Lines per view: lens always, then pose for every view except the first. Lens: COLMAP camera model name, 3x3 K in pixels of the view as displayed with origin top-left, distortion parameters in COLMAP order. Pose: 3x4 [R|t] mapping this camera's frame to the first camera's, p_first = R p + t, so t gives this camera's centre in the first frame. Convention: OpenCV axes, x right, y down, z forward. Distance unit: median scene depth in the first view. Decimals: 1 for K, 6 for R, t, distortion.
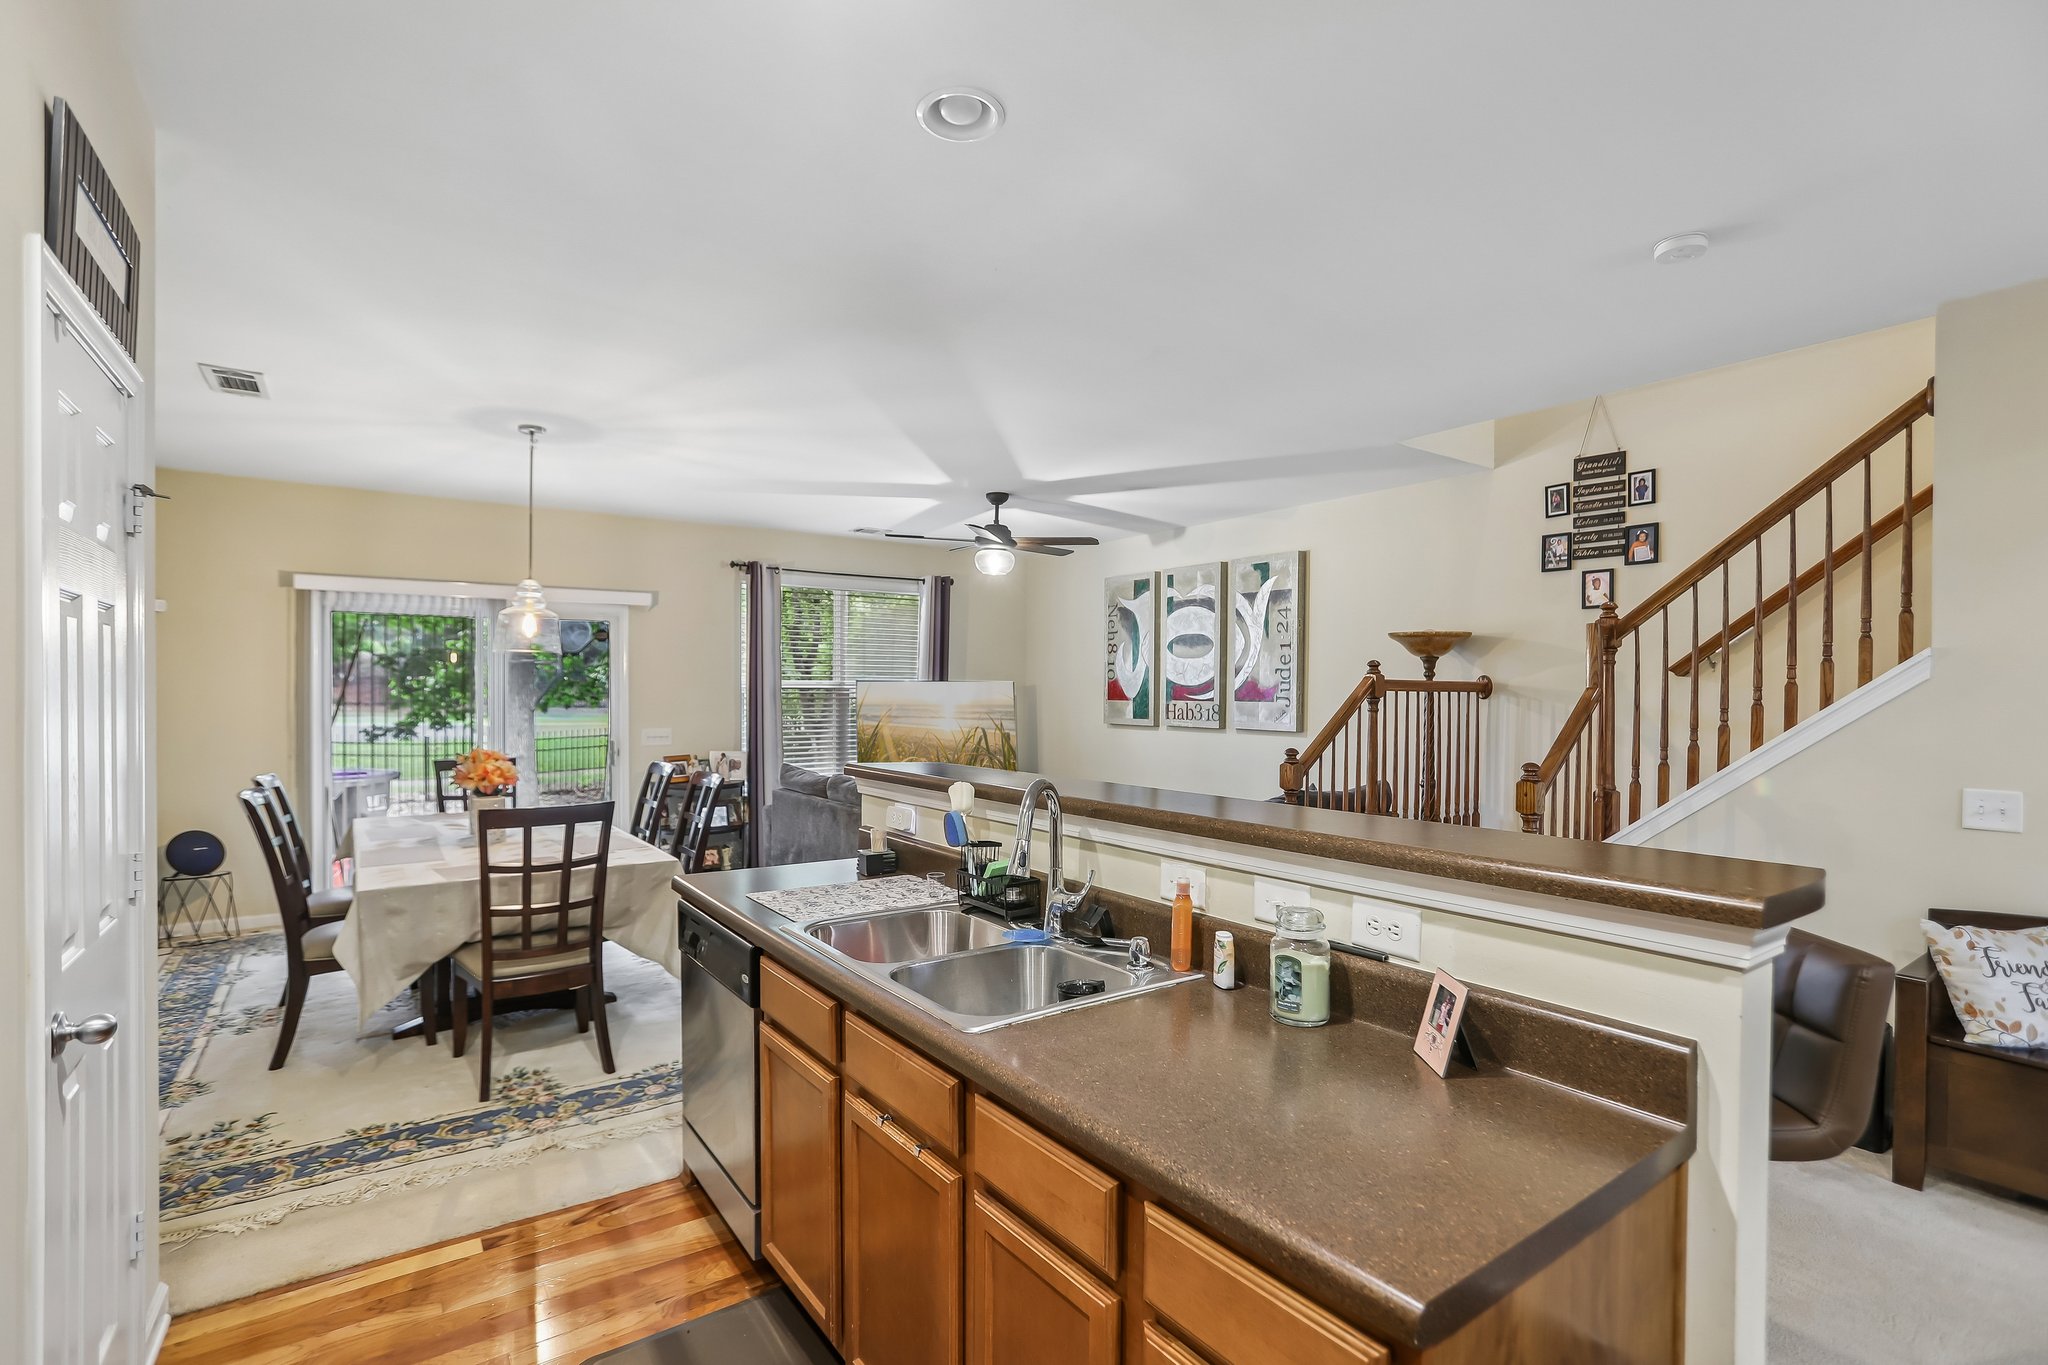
lens RADIAL K [[935.9, 0, 1018.9], [0, 935.9, 684.2], [0, 0, 1]] dist [-0.073487, 0.029514]
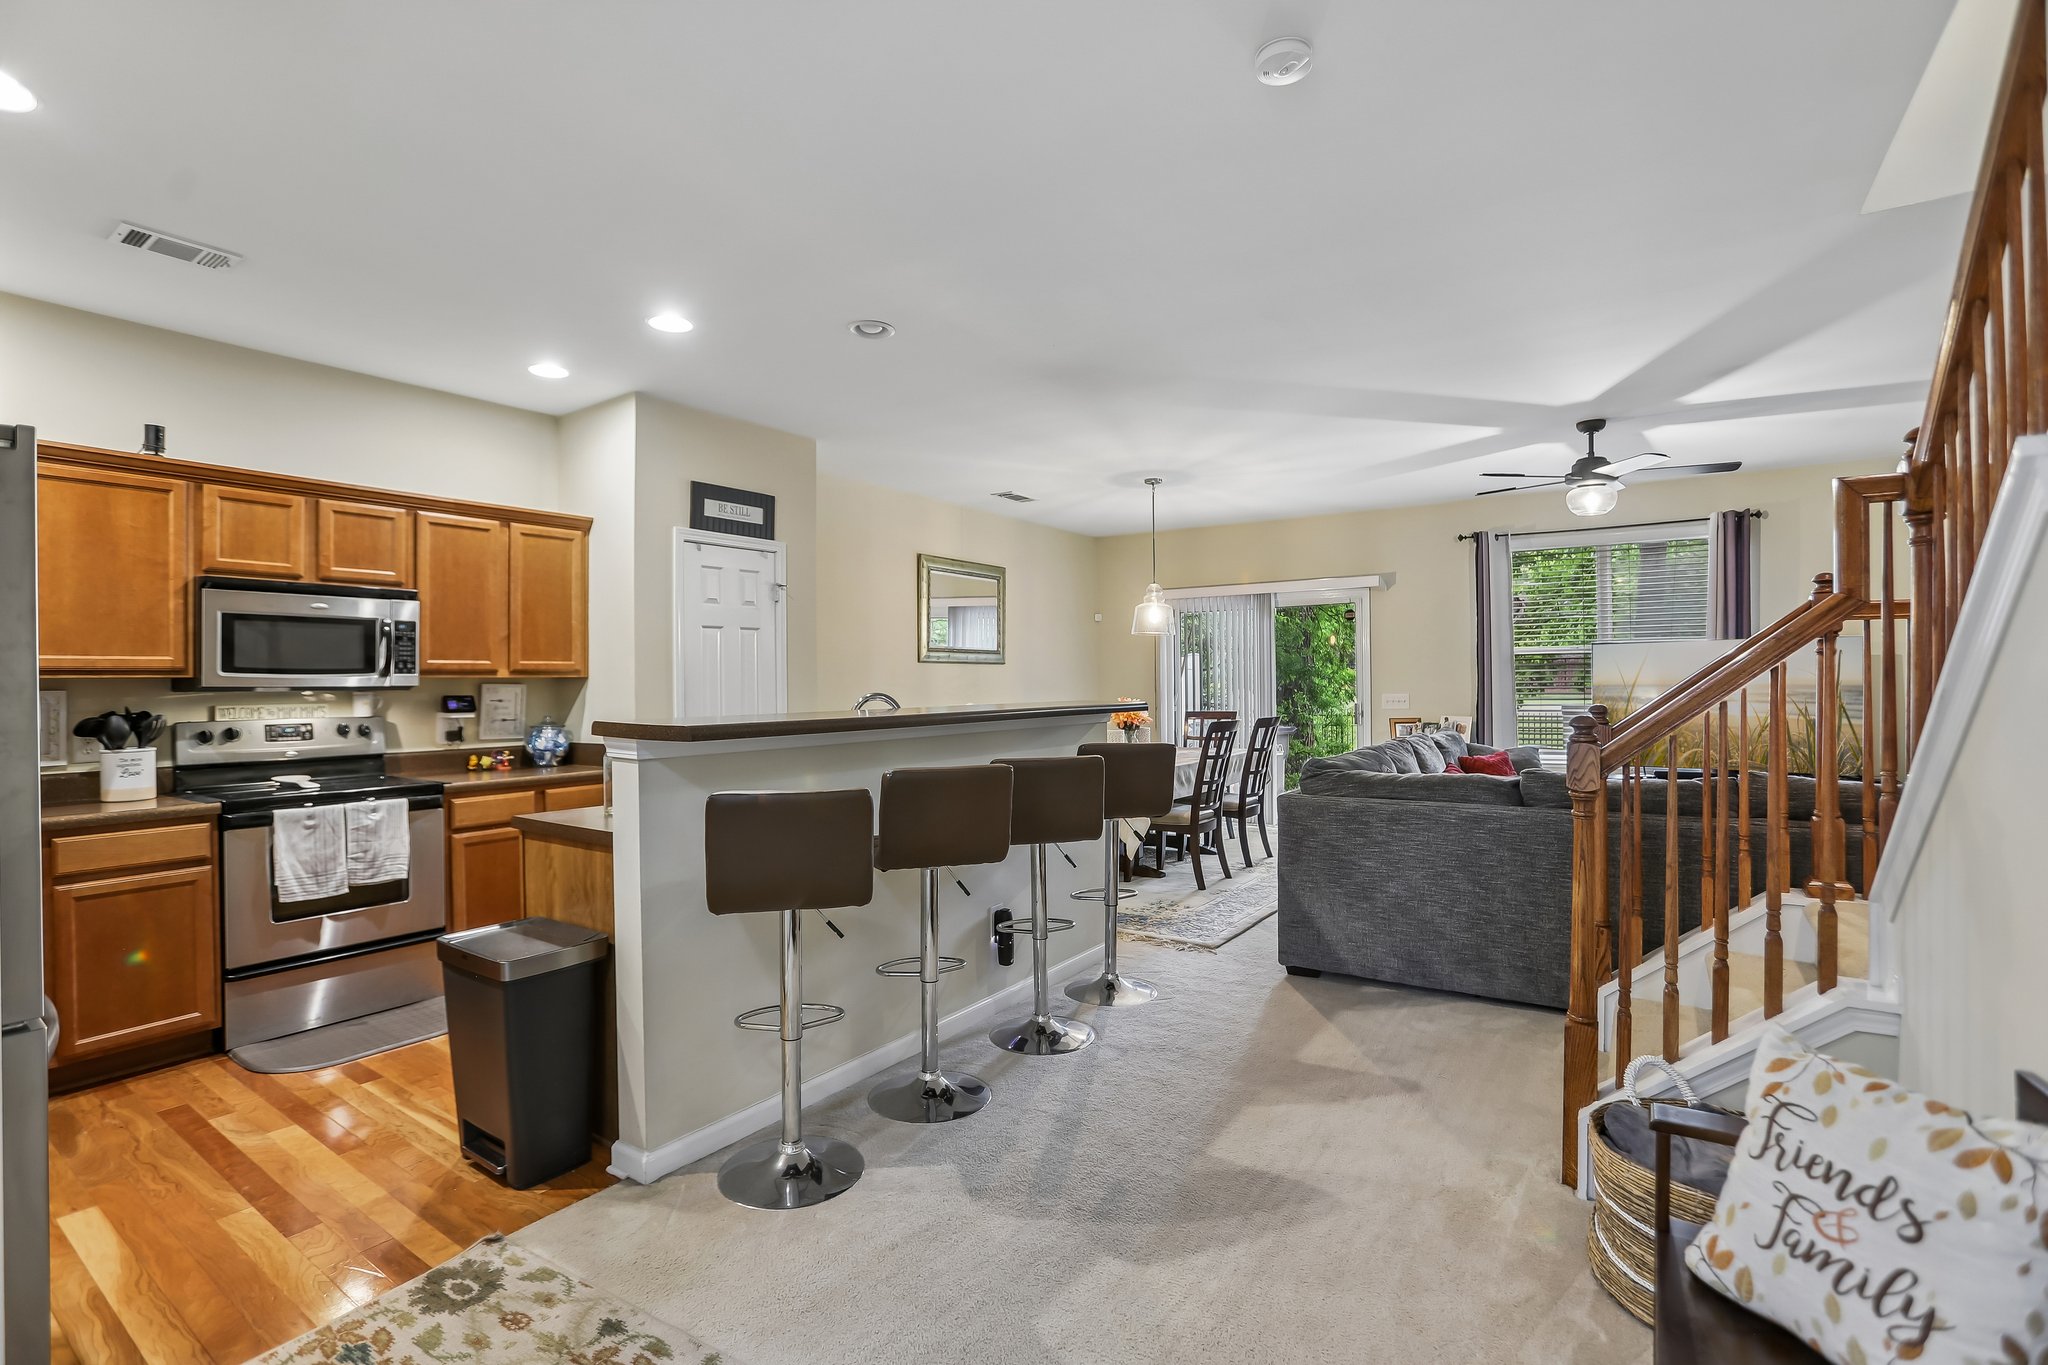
lens RADIAL K [[935.9, 0, 1018.9], [0, 935.9, 684.2], [0, 0, 1]] dist [-0.073487, 0.029514]
pose [[0.356271, -0.005855, -0.934364, 0.769817], [0.021066, 0.999777, 0.001768, 0.037749], [0.934145, -0.020313, 0.356315, 0.261545]]
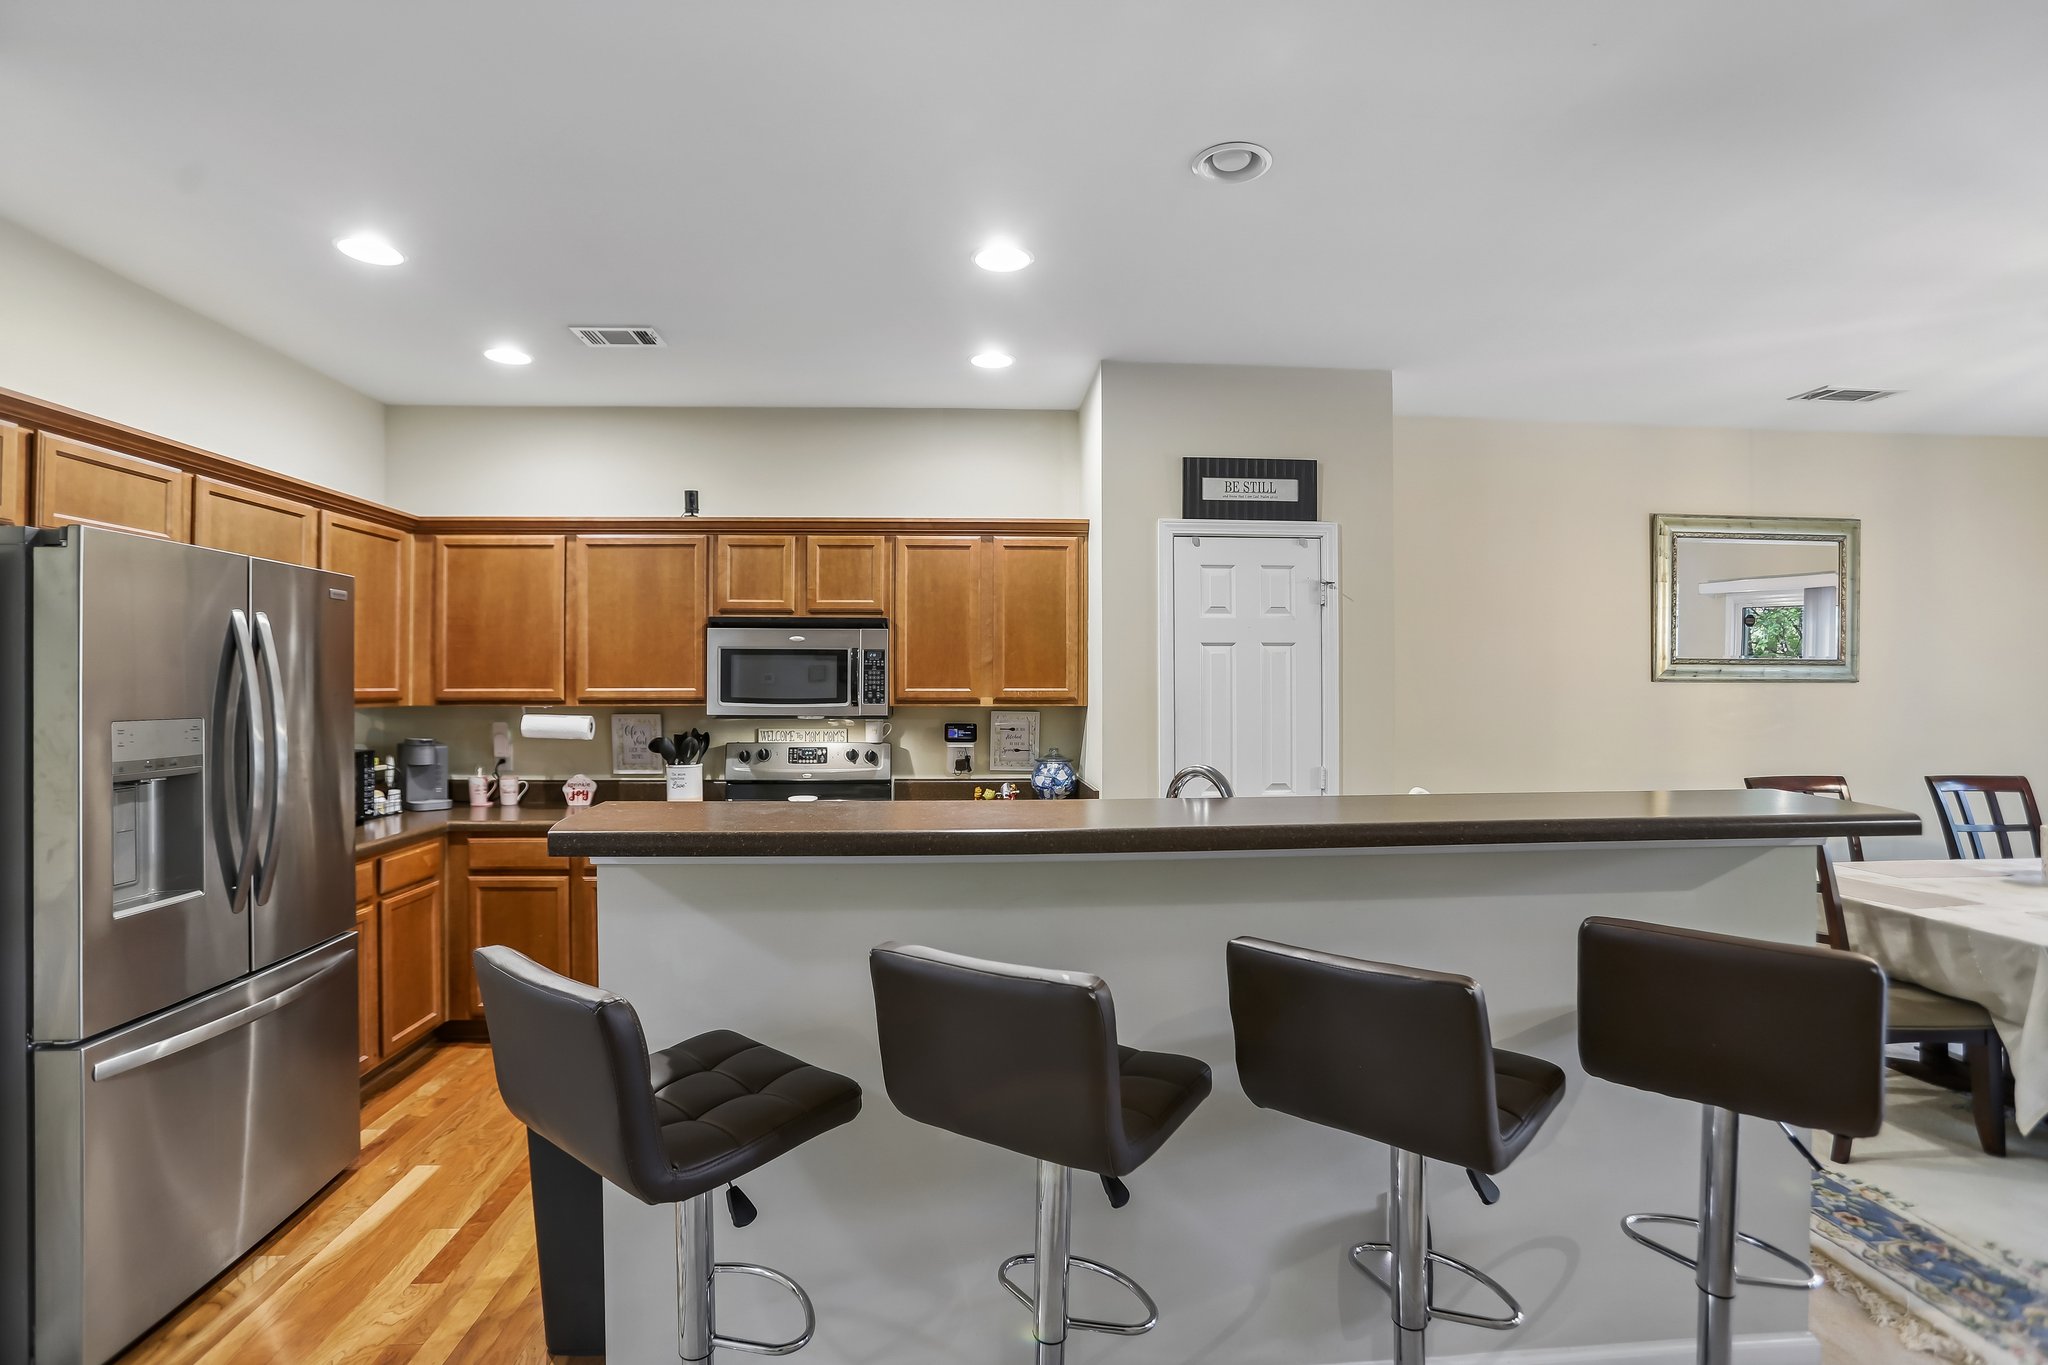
lens RADIAL K [[935.9, 0, 1018.9], [0, 935.9, 684.2], [0, 0, 1]] dist [-0.073487, 0.029514]
pose [[-0.509927, -0.007787, -0.860183, 0.449633], [0.004967, 0.999916, -0.011996, 0.011582], [0.860203, -0.010389, -0.509845, 0.575534]]
